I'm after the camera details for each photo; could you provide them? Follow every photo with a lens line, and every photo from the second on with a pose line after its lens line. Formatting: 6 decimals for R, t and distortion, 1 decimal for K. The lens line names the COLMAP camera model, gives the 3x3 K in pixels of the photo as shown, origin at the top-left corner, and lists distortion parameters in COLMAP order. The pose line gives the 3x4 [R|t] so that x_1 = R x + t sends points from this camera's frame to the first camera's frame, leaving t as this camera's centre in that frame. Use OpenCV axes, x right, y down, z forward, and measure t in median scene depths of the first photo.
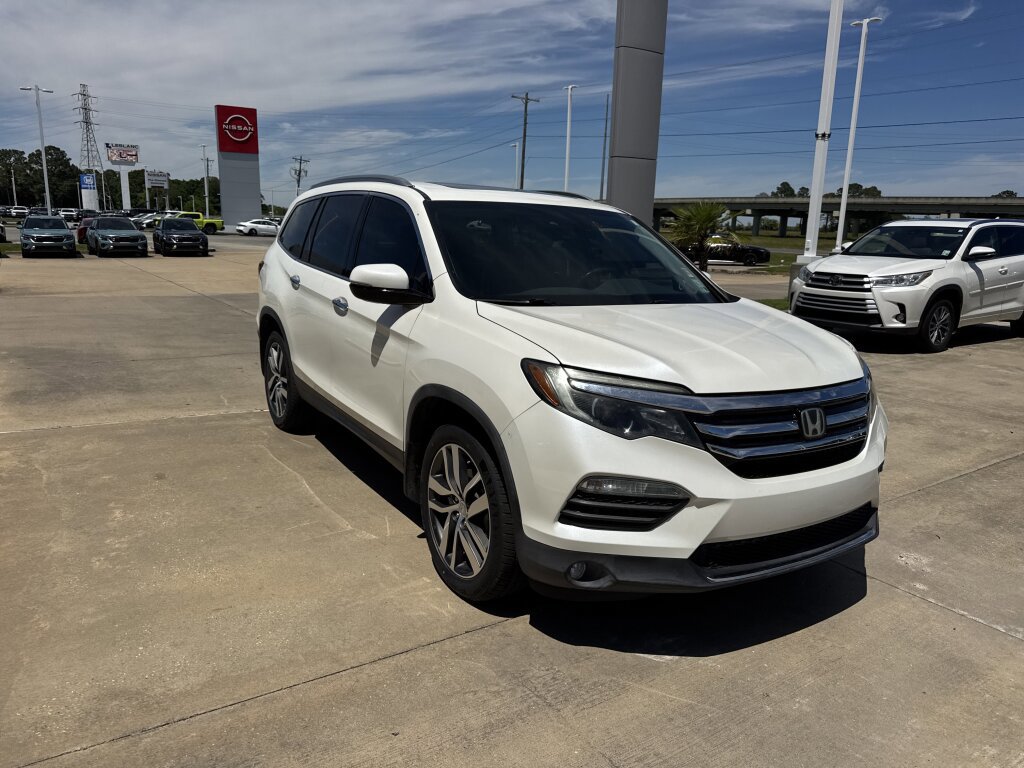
lens RADIAL K [[726.2, 0, 512.4], [0, 726.2, 379.7], [0, 0, 1]] dist [0.028313, -0.033562]
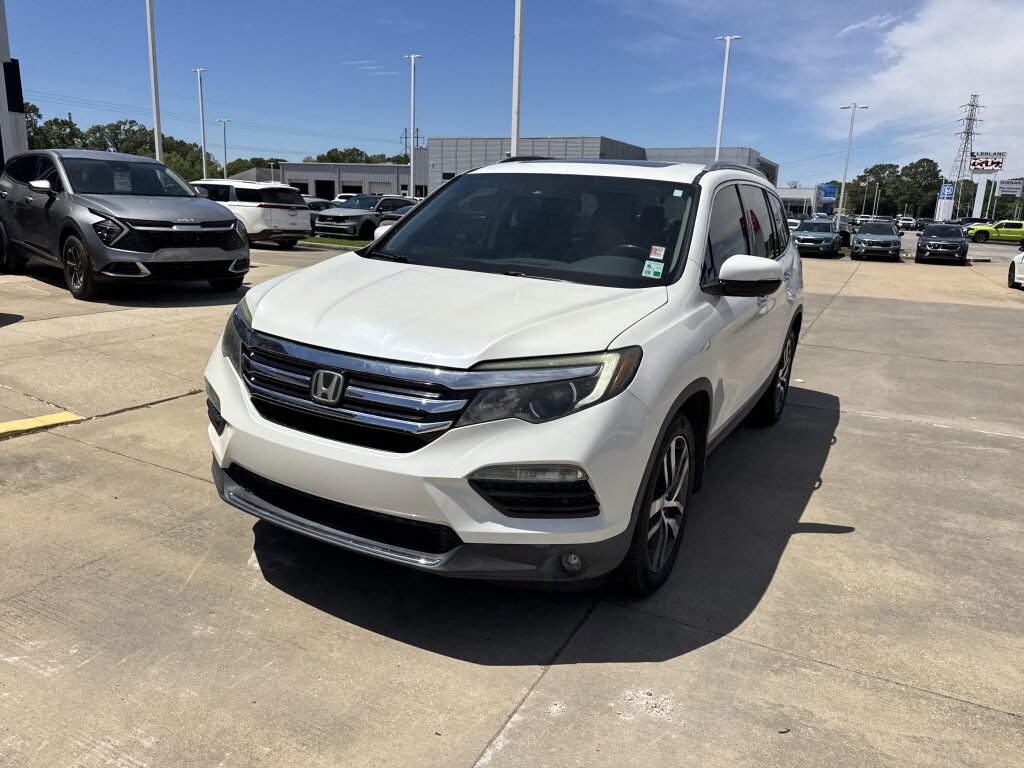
lens RADIAL K [[726.2, 0, 523.0], [0, 726.2, 364.0], [0, 0, 1]] dist [0.028313, -0.033562]
pose [[0.501374, 0.176533, -0.847030, 0.820984], [-0.205682, 0.975219, 0.081502, -0.059093], [0.840428, 0.133356, 0.525259, 0.448645]]
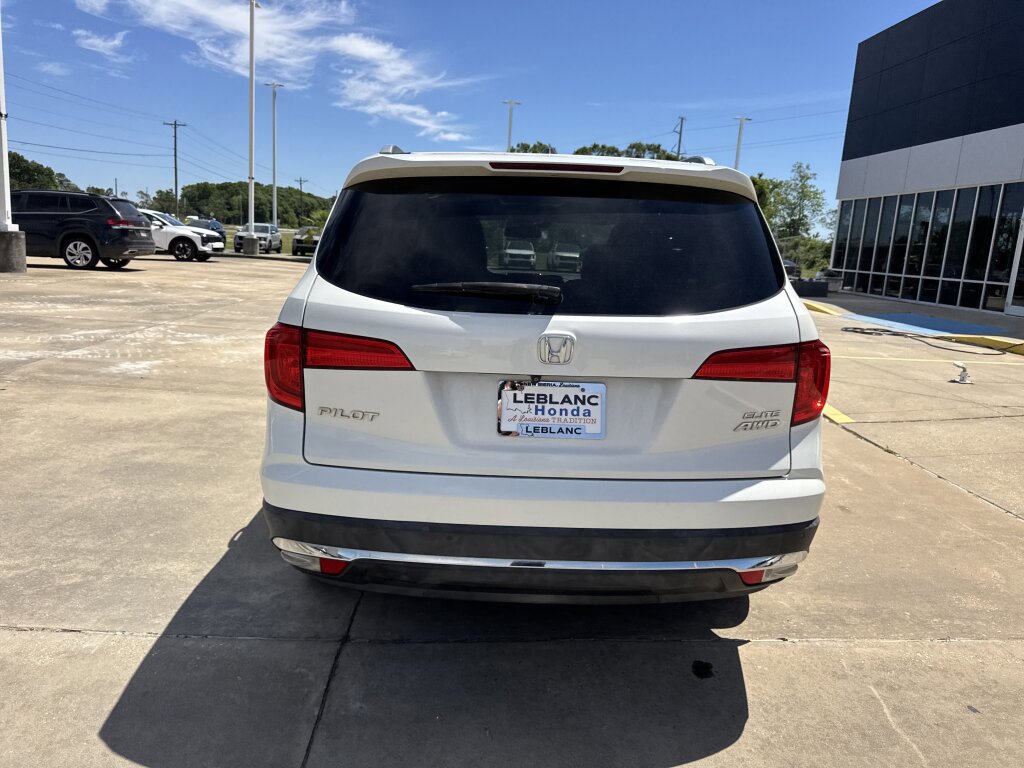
lens RADIAL K [[726.2, 0, 515.9], [0, 726.2, 382.8], [0, 0, 1]] dist [0.028313, -0.033562]
pose [[-0.856524, -0.174434, 0.485737, -0.555803], [0.026459, 0.925075, 0.378862, -0.407927], [-0.515429, 0.337356, -0.787733, 1.952704]]
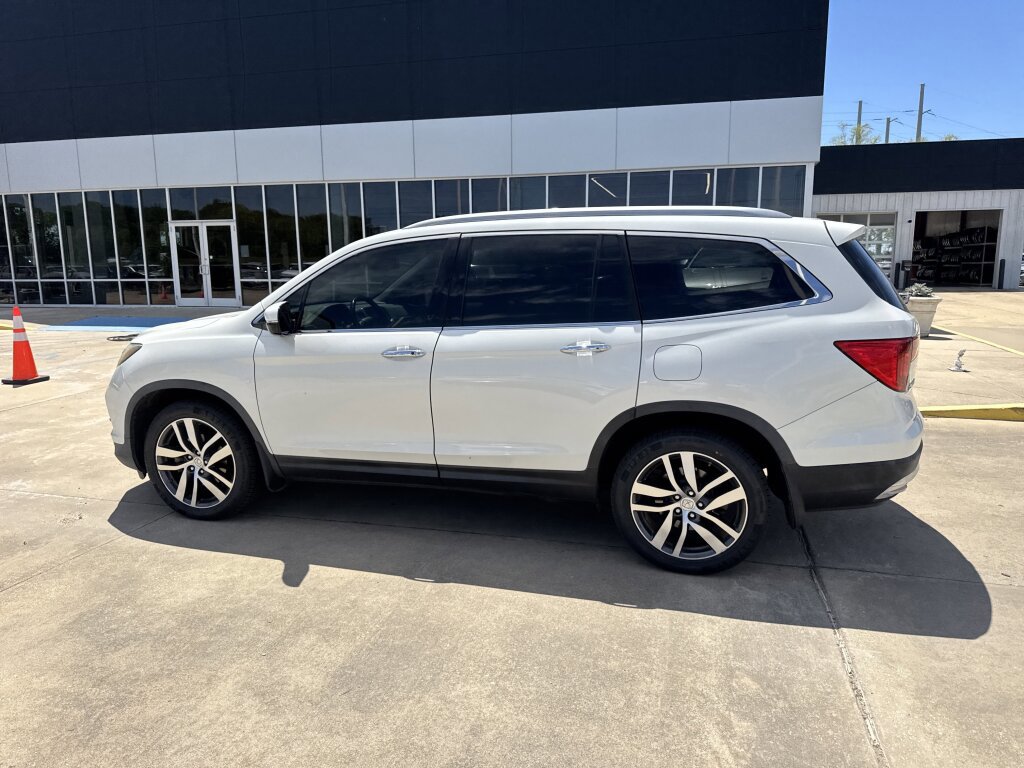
lens RADIAL K [[726.2, 0, 514.1], [0, 726.2, 383.9], [0, 0, 1]] dist [0.028313, -0.033562]
pose [[-0.739421, 0.088128, -0.667450, 0.671391], [-0.154894, 0.942531, 0.296045, -0.378722], [0.655183, 0.322286, -0.683277, 1.900233]]
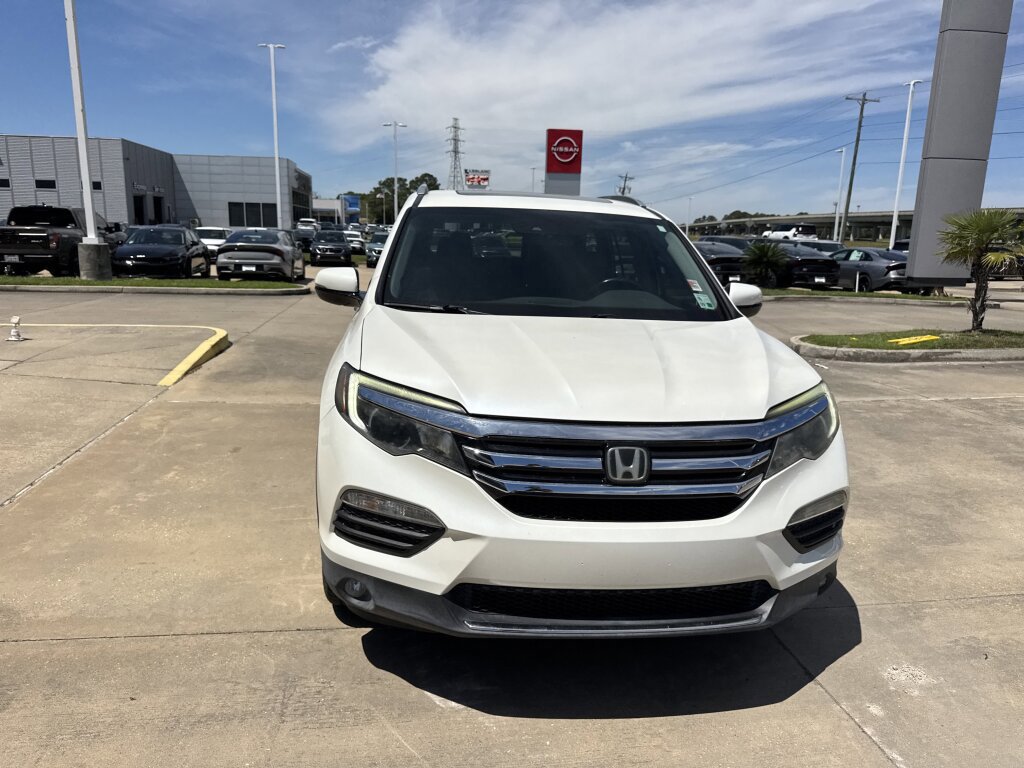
lens RADIAL K [[726.2, 0, 515.9], [0, 726.2, 387.2], [0, 0, 1]] dist [0.028313, -0.033562]
pose [[0.908058, 0.082982, -0.410543, 0.391751], [-0.087188, 0.996156, 0.008504, -0.015230], [0.409670, 0.028072, 0.911802, 0.124100]]
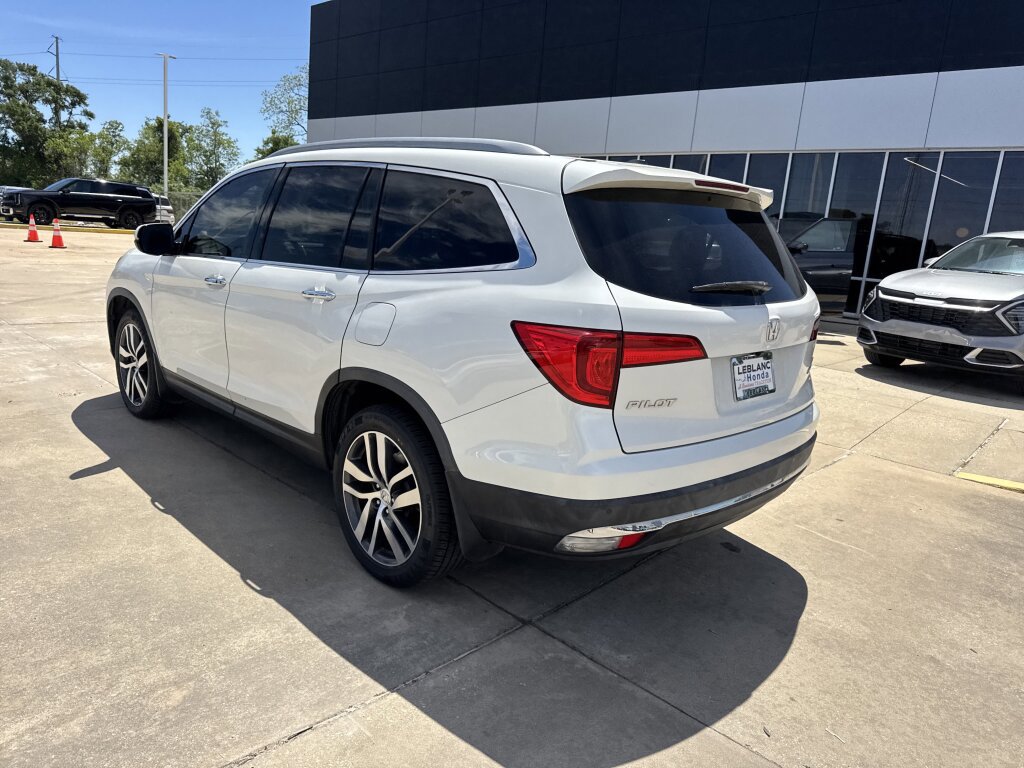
lens RADIAL K [[726.2, 0, 517.1], [0, 726.2, 384.4], [0, 0, 1]] dist [0.028313, -0.033562]
pose [[-0.967621, -0.060831, -0.244968, 0.024096], [-0.156086, 0.906918, 0.391328, -0.420139], [0.198361, 0.416893, -0.887047, 2.100556]]
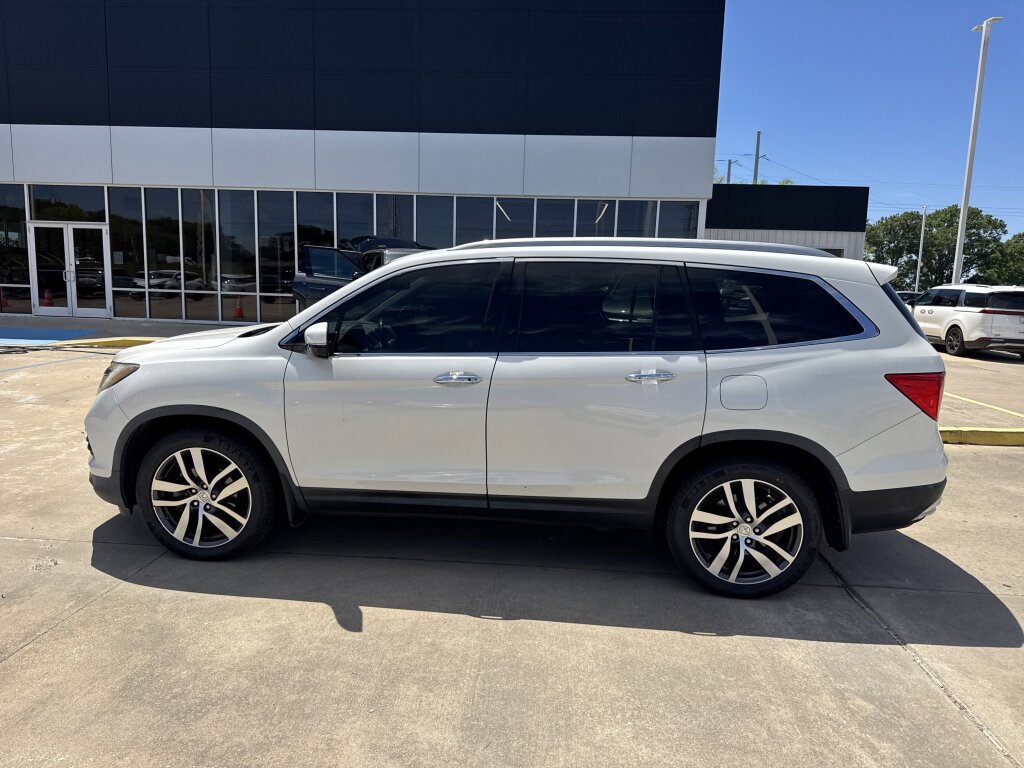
lens RADIAL K [[726.2, 0, 516.9], [0, 726.2, 386.7], [0, 0, 1]] dist [0.028313, -0.033562]
pose [[-0.598079, 0.067227, -0.798613, 0.815745], [-0.213745, 0.947002, 0.239791, -0.340423], [0.772409, 0.314113, -0.552012, 1.716197]]
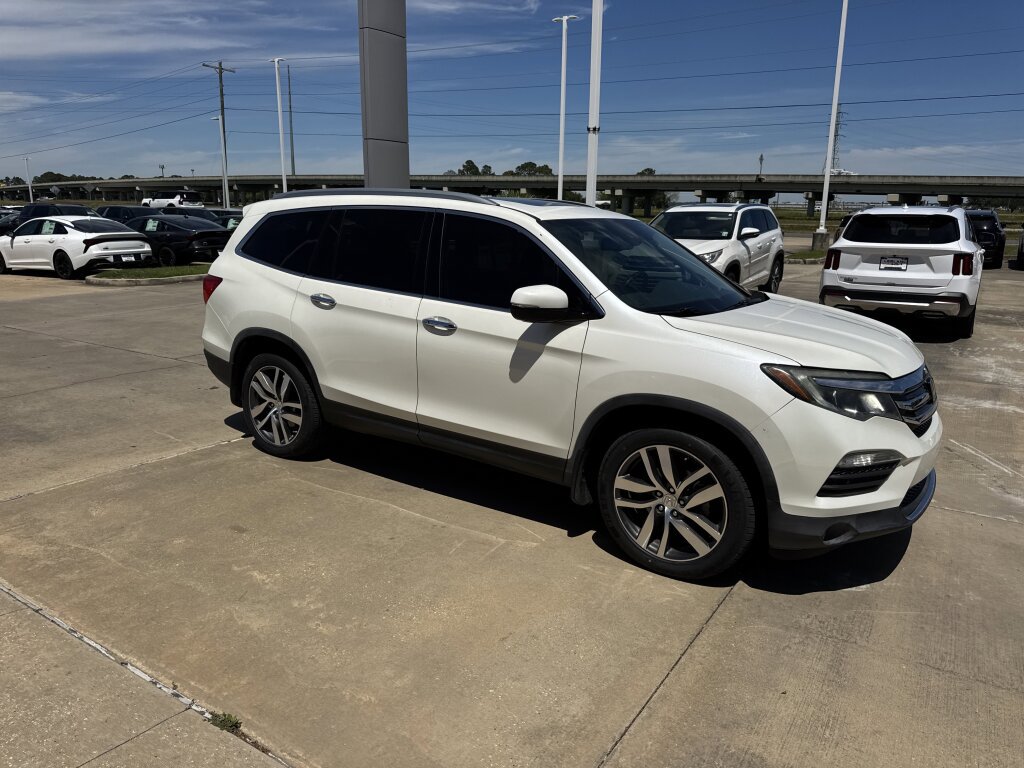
lens RADIAL K [[726.2, 0, 512.5], [0, 726.2, 377.2], [0, 0, 1]] dist [0.028313, -0.033562]
pose [[0.917567, -0.107467, 0.382781, -0.500787], [0.096857, 0.994191, 0.046945, -0.063971], [-0.385602, -0.006000, 0.922646, 0.040294]]
